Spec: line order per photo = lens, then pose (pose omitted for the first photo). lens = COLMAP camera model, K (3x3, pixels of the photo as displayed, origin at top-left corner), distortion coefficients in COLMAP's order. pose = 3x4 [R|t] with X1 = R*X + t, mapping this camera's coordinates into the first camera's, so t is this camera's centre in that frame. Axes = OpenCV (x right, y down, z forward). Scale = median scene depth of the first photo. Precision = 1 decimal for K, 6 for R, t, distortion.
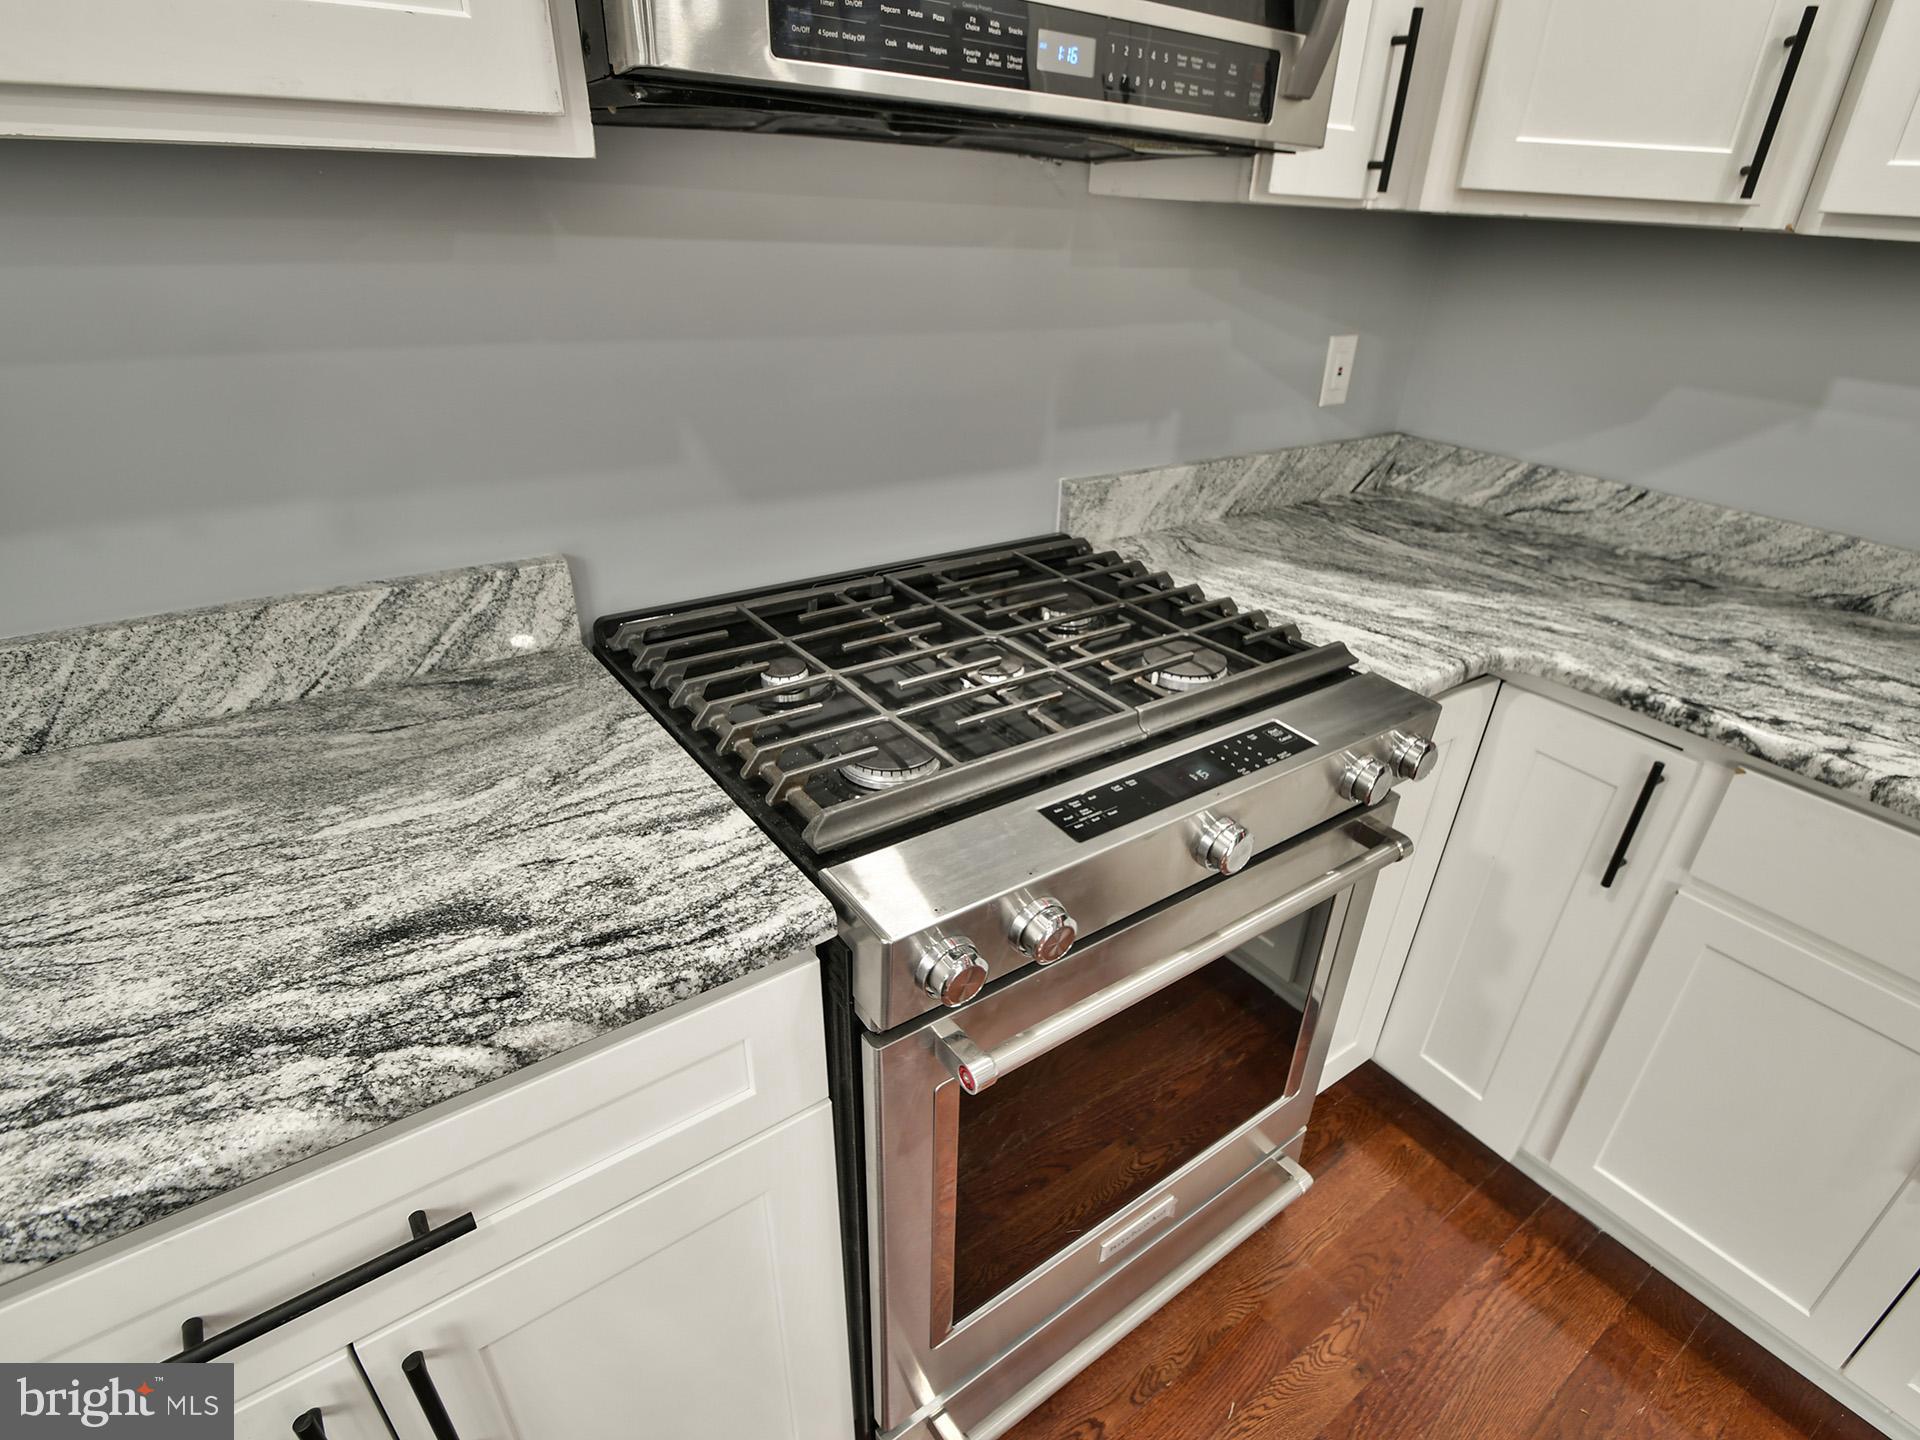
lens RADIAL K [[996.7, 0, 987.5], [0, 996.7, 768.6], [0, 0, 1]] dist [0.003577, -0.008410]
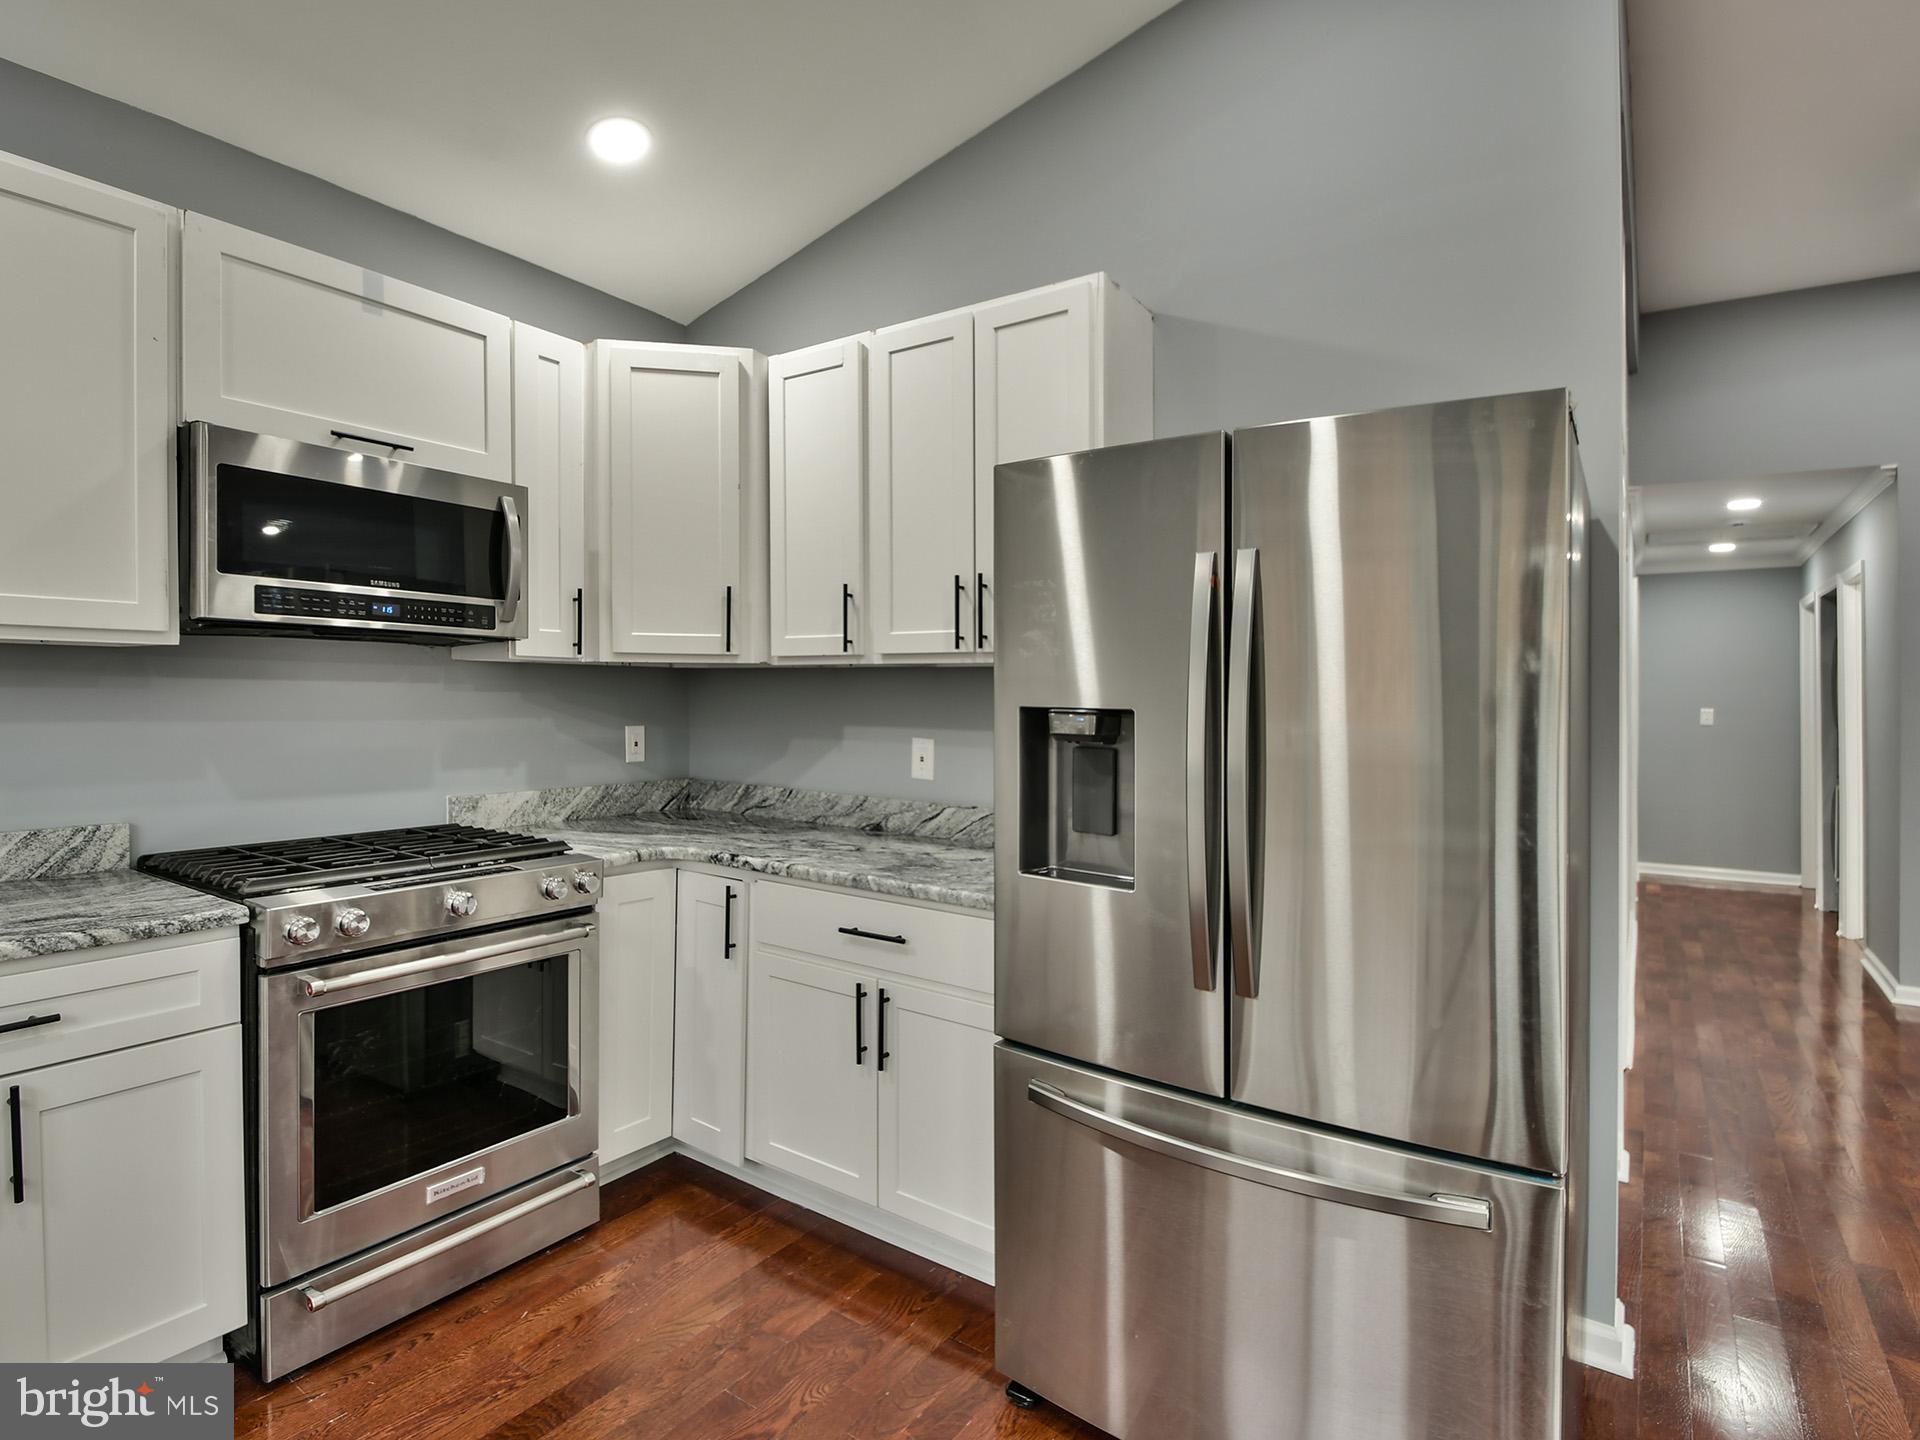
lens RADIAL K [[1035.4, 0, 914.8], [0, 1035.4, 702.6], [0, 0, 1]] dist [0.005962, -0.017795]
pose [[0.953383, -0.033975, 0.299845, 0.435265], [0.173968, 0.873781, -0.454140, 0.751712], [-0.246570, 0.485132, 0.838958, -1.160625]]
